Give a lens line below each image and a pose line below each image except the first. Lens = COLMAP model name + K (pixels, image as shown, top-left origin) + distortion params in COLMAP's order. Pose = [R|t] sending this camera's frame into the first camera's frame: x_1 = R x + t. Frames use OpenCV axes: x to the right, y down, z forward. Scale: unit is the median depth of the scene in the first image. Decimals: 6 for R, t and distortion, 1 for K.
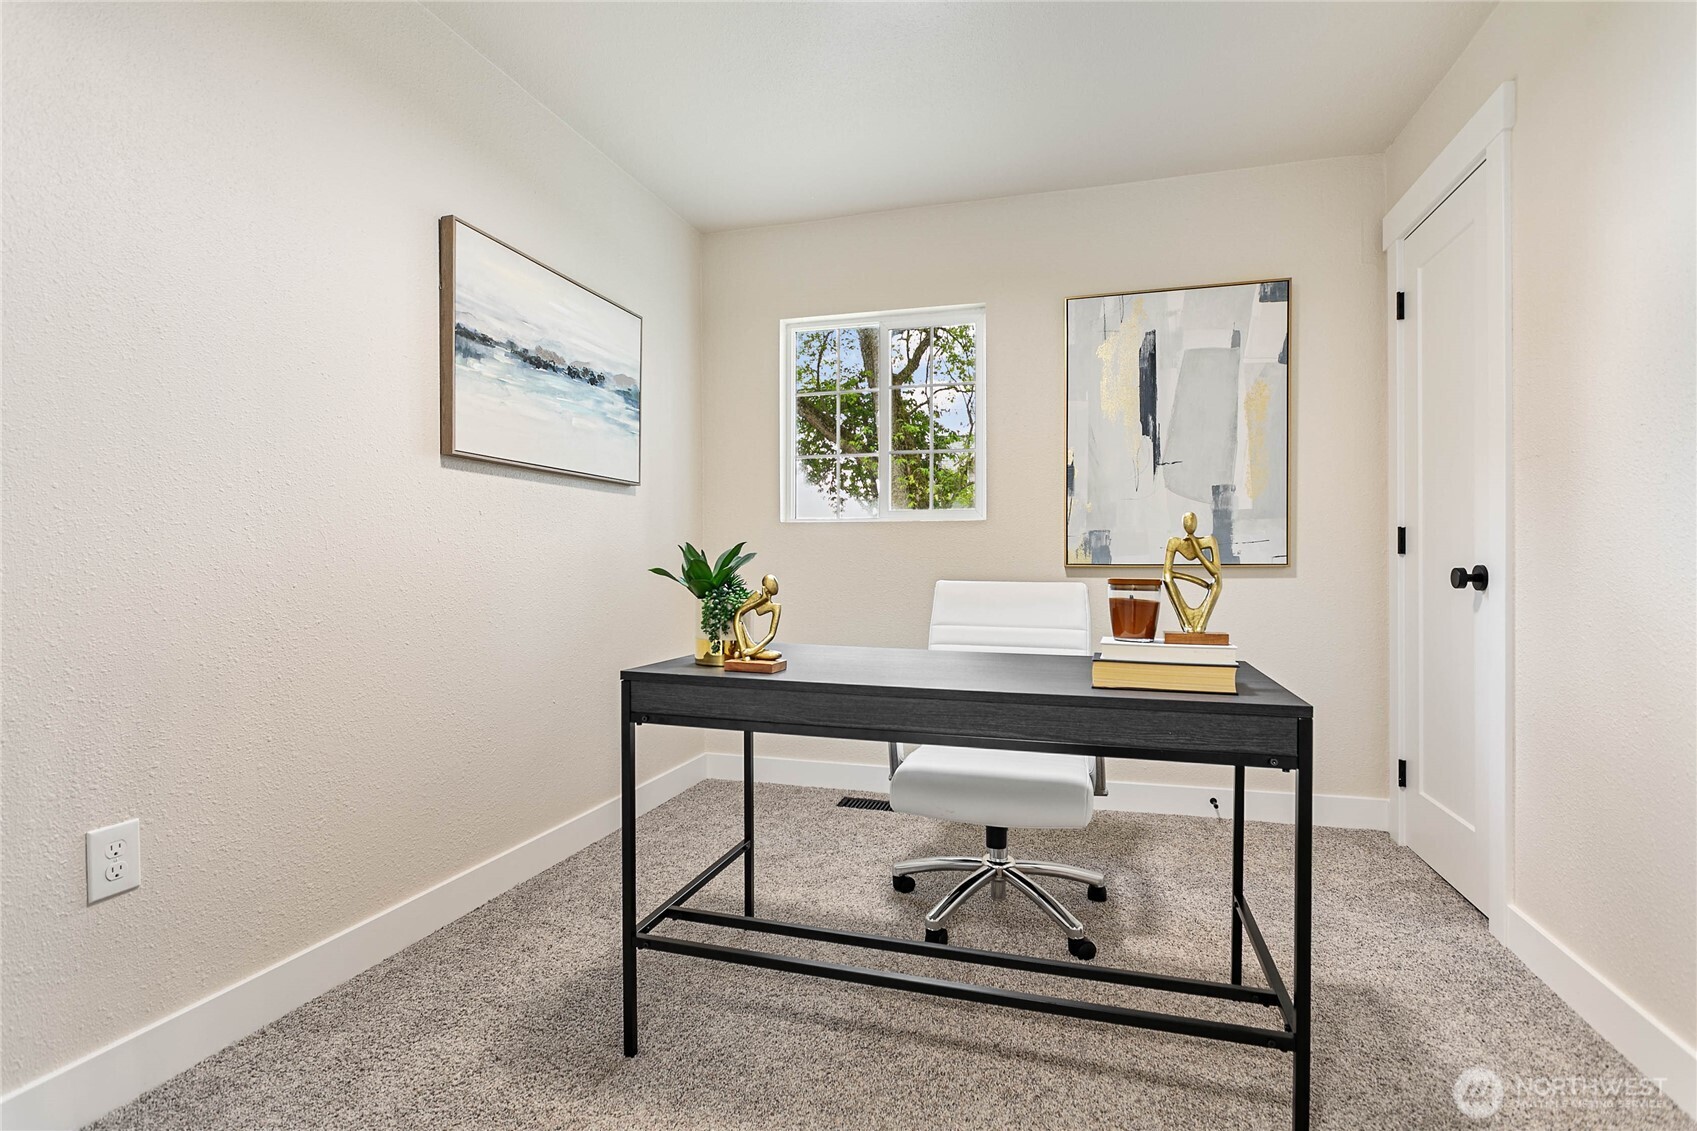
lens RADIAL K [[829.9, 0, 847.0], [0, 829.9, 565.2], [0, 0, 1]] dist [-0.010424, 0.003262]
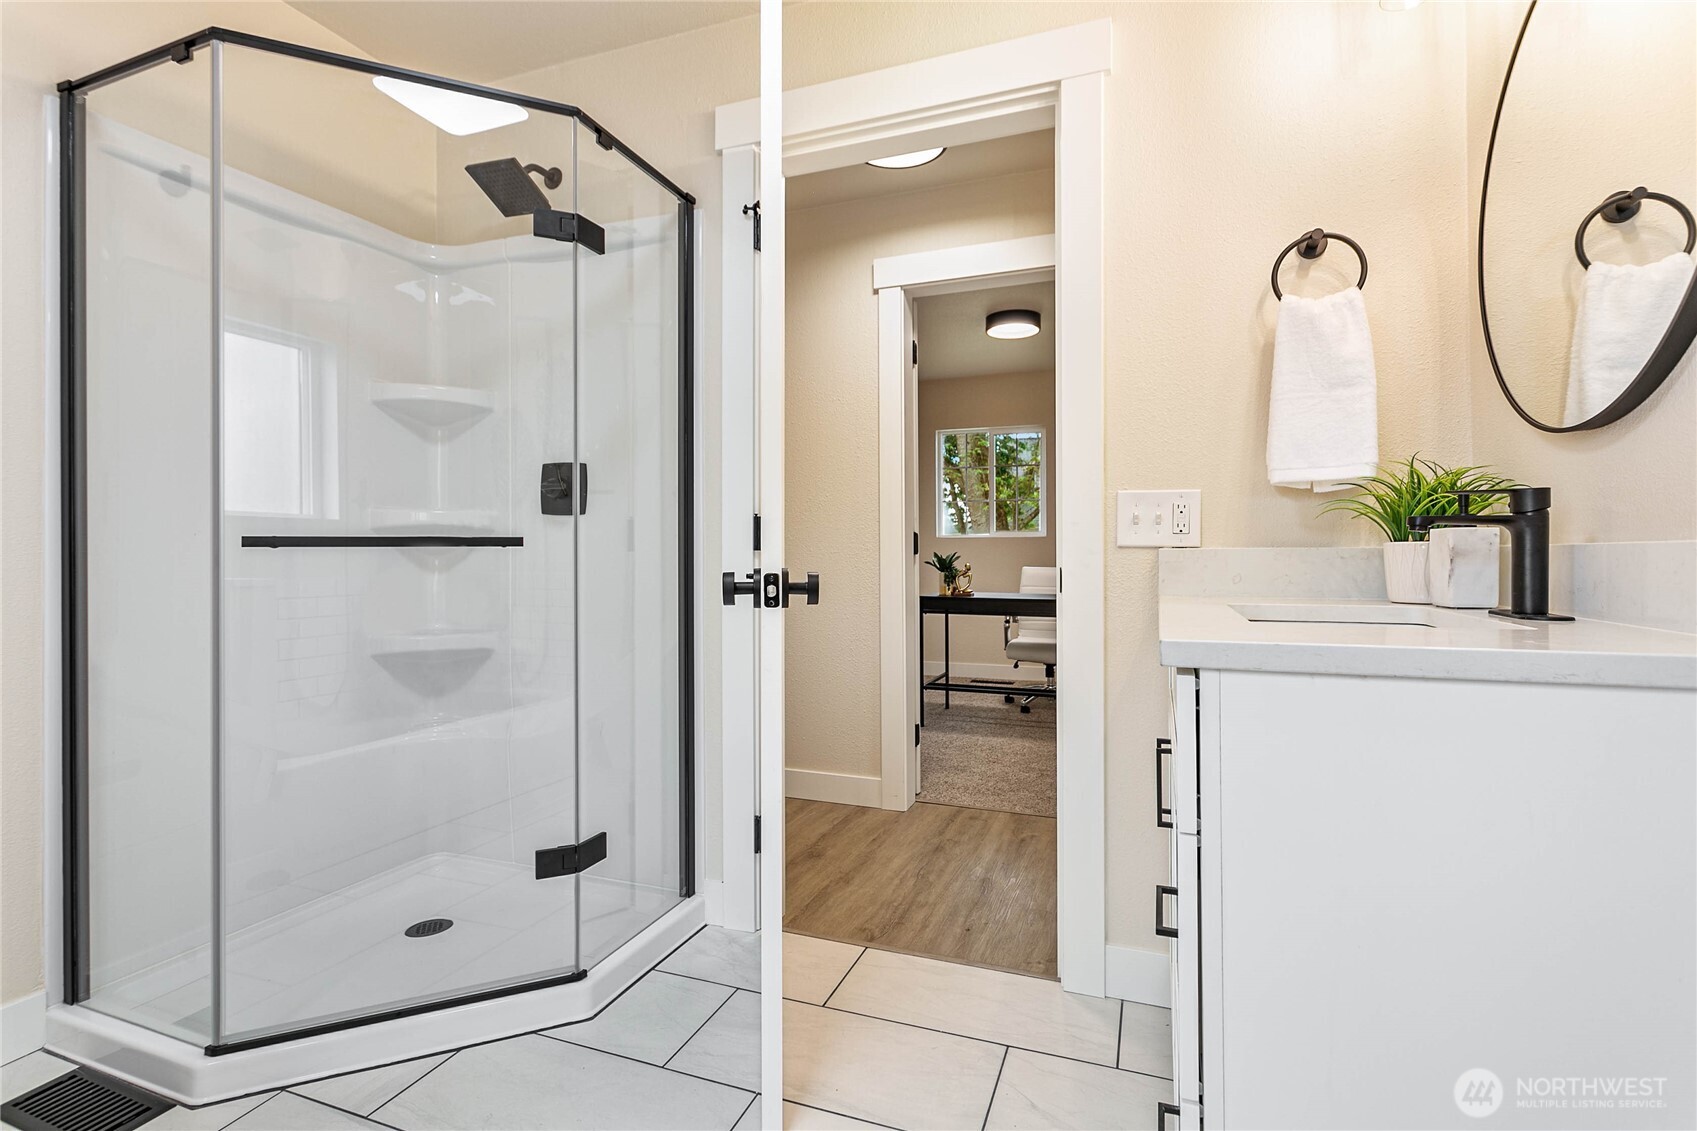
lens RADIAL K [[814.6, 0, 844.8], [0, 814.6, 560.2], [0, 0, 1]] dist [0.004265, 0.000699]
pose [[0.996554, 0.003514, -0.082868, -0.282660], [-0.003213, 0.999988, 0.003767, -0.011197], [0.082880, -0.003487, 0.996553, -1.883826]]
